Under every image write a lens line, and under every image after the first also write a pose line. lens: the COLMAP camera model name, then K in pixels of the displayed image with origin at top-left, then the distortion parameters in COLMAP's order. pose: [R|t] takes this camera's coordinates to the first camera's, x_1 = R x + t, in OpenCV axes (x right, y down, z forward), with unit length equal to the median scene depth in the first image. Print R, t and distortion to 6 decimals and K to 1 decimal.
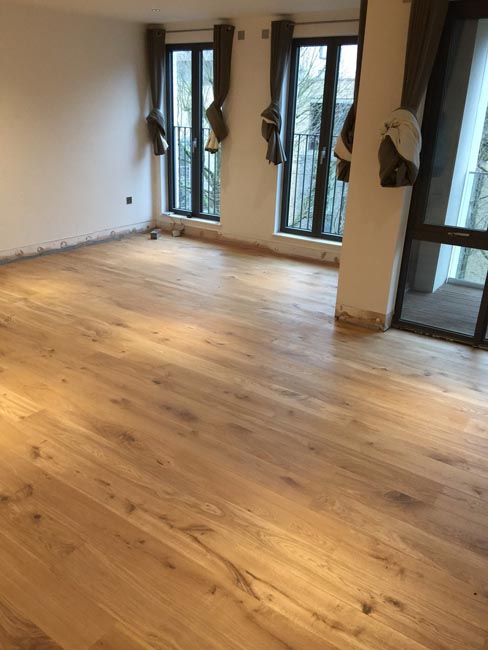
lens RADIAL K [[559.7, 0, 234.2], [0, 559.7, 325.3], [0, 0, 1]] dist [0.006201, 0.127444]
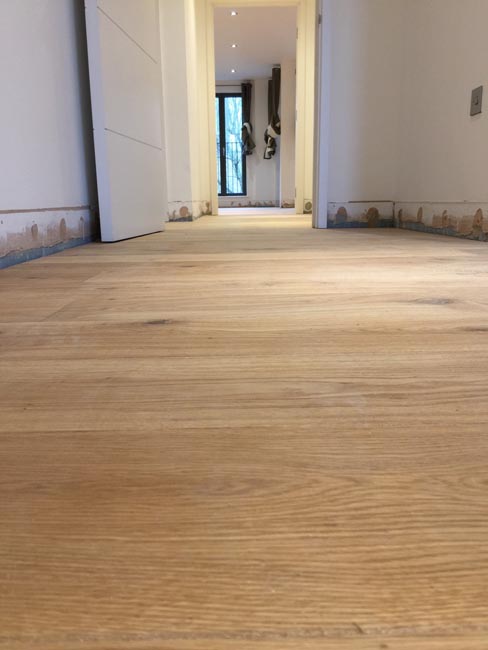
lens RADIAL K [[551.0, 0, 241.9], [0, 551.0, 325.6], [0, 0, 1]] dist [0.080965, -0.121282]
pose [[0.797524, -0.174939, 0.577366, -1.305303], [0.261177, 0.962819, -0.069038, 0.554746], [-0.543822, 0.205854, 0.813561, -0.617502]]
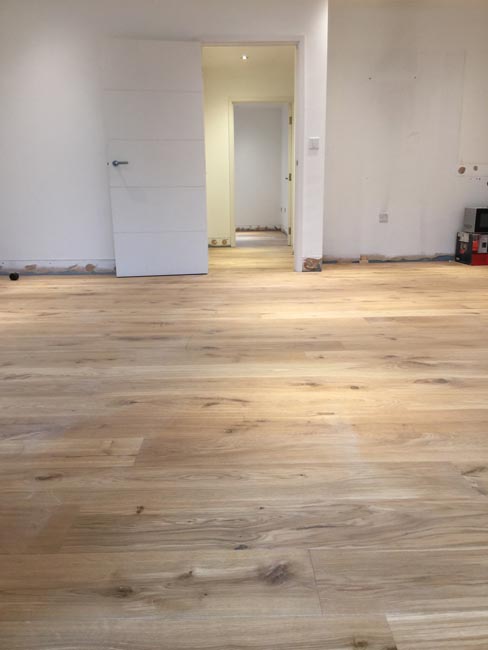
lens RADIAL K [[548.2, 0, 247.7], [0, 548.2, 323.7], [0, 0, 1]] dist [0.078878, -0.137012]
pose [[-0.801015, 0.119794, -0.586536, 0.185775], [-0.226828, 0.845984, 0.482556, -0.220327], [0.554008, 0.519578, -0.650473, 1.131740]]
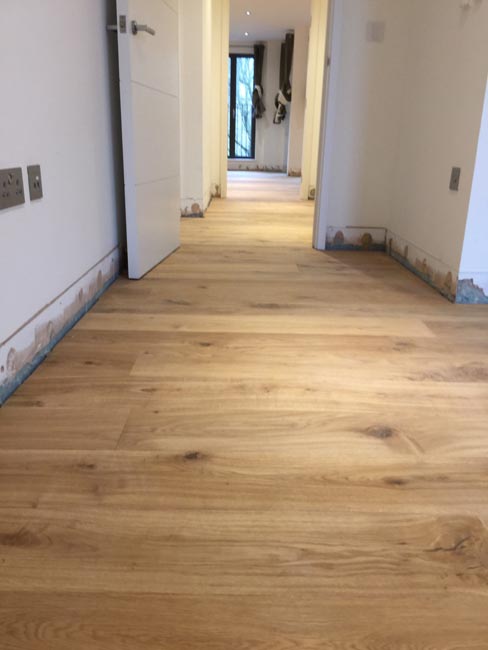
lens RADIAL K [[546.1, 0, 244.0], [0, 546.1, 325.0], [0, 0, 1]] dist [0.076912, -0.129952]
pose [[0.804441, -0.197252, 0.560327, -1.336395], [0.220919, 0.974944, 0.026044, 0.483012], [-0.551424, 0.102836, 0.827862, -0.689395]]
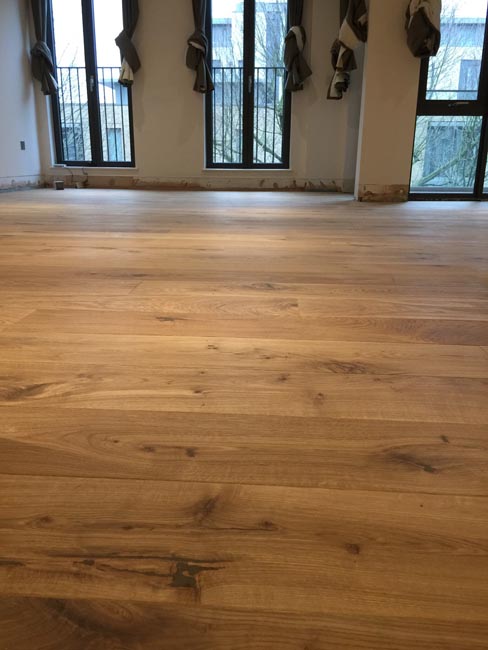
lens RADIAL K [[554.5, 0, 247.8], [0, 554.5, 323.9], [0, 0, 1]] dist [0.074619, -0.142847]
pose [[0.842521, -0.170386, 0.511006, -0.577244], [0.211655, 0.977070, -0.023180, 0.197102], [-0.495339, 0.127686, 0.859265, 0.224592]]
